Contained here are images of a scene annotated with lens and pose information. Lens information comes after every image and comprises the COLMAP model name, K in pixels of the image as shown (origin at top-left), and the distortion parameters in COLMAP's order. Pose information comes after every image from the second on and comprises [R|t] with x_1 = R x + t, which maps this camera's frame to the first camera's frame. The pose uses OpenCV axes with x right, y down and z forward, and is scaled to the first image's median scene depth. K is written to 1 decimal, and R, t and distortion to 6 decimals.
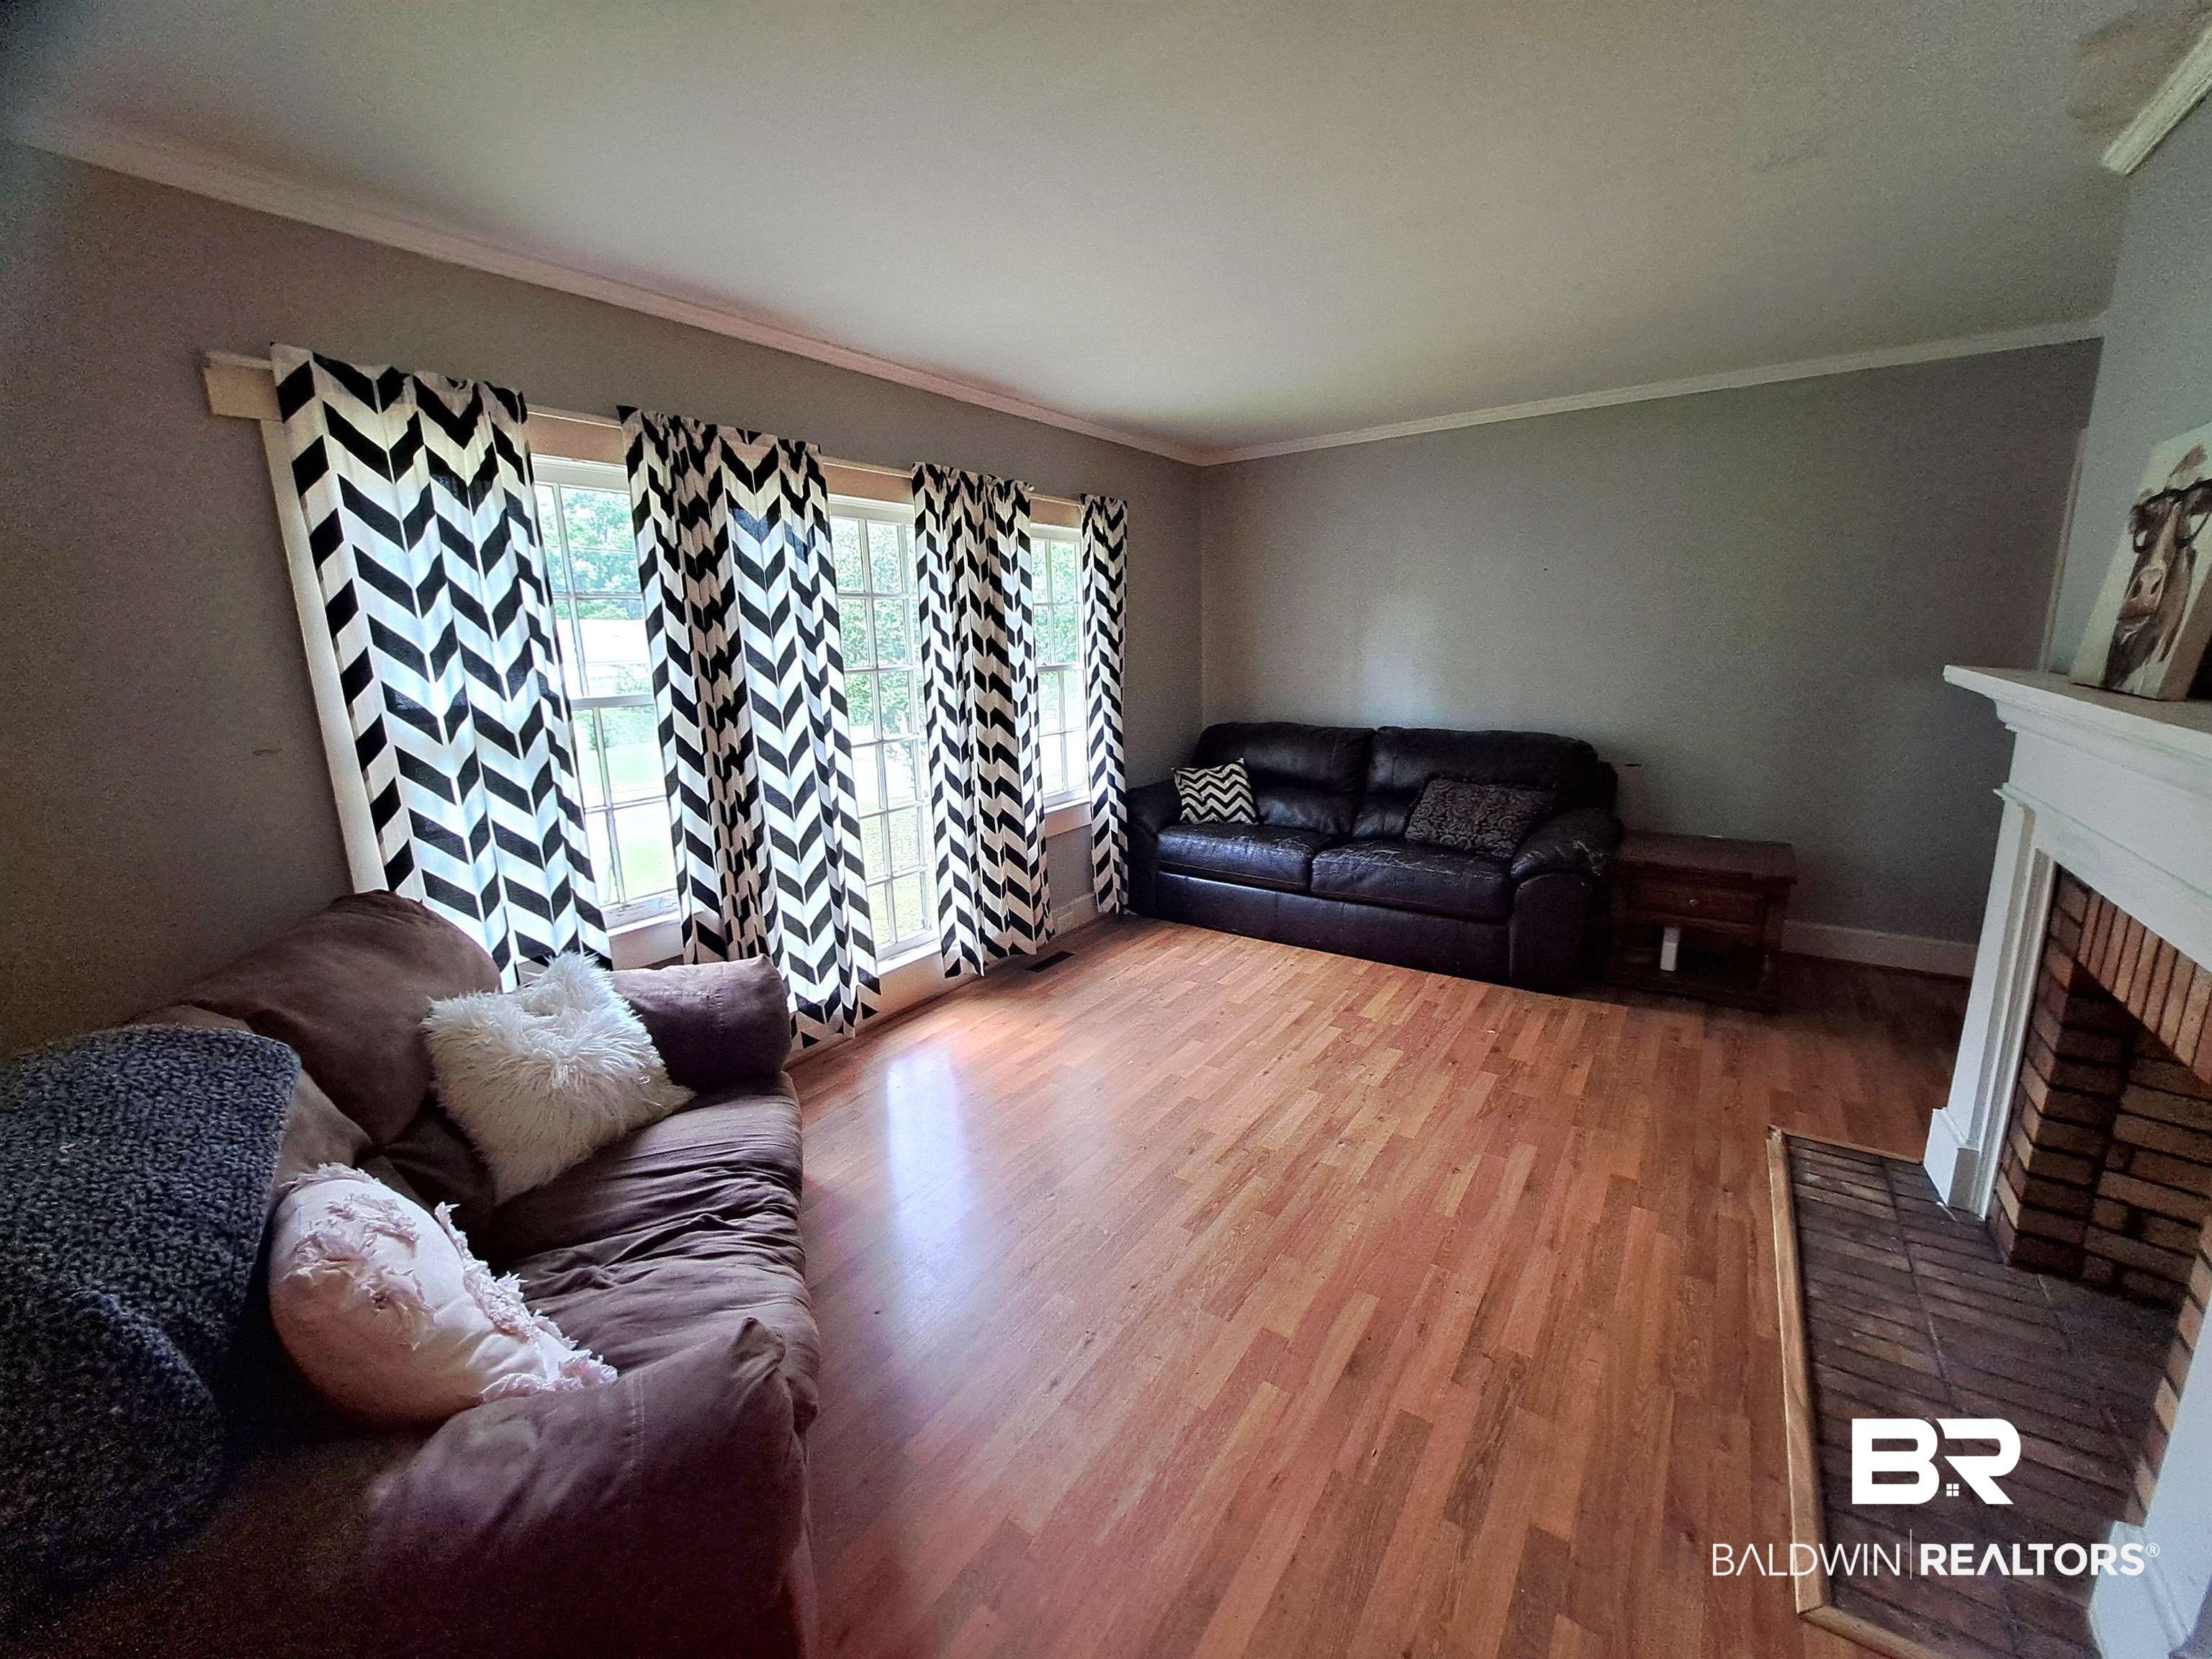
lens RADIAL K [[866.6, 0, 1105.9], [0, 866.6, 826.4], [0, 0, 1]] dist [-0.029233, -0.000306]
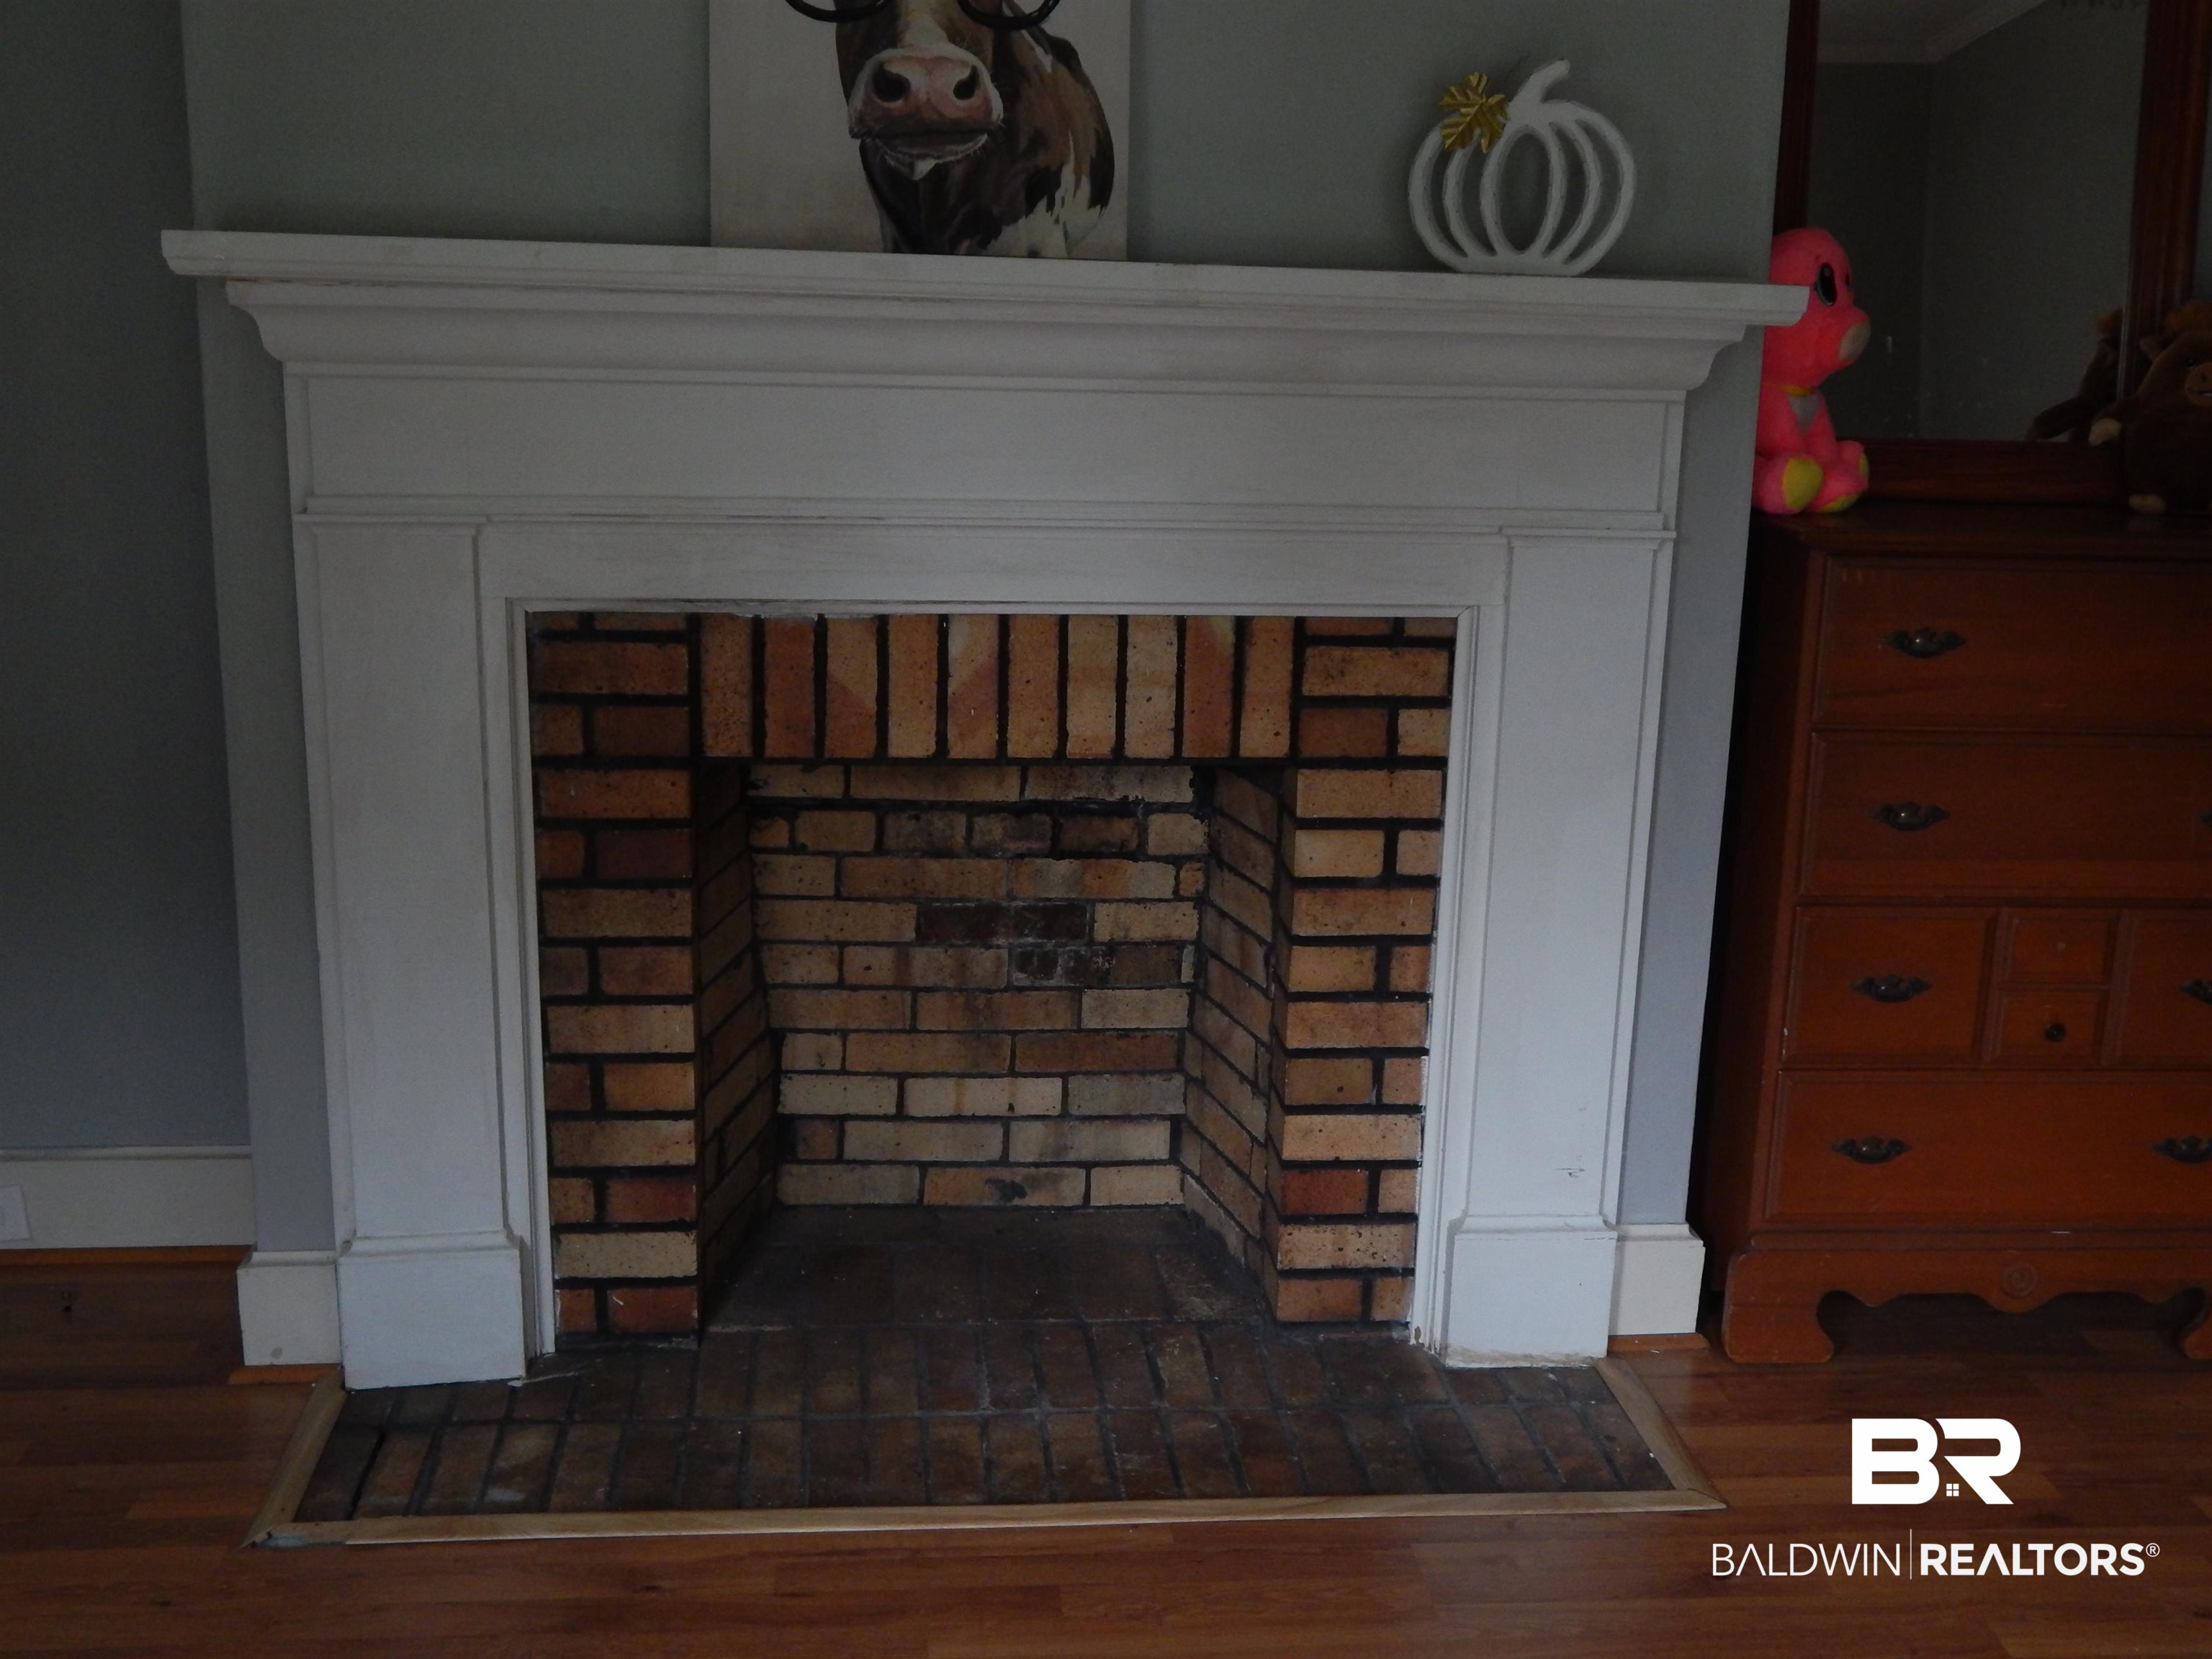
lens RADIAL K [[2443.5, 0, 1106.7], [0, 2443.5, 833.0], [0, 0, 1]] dist [0.014698, 0.000000]
pose [[-0.646792, -0.172350, 0.742937, -0.187977], [0.153430, 0.924811, 0.348115, -0.261573], [-0.747074, 0.339147, -0.571716, 1.417993]]
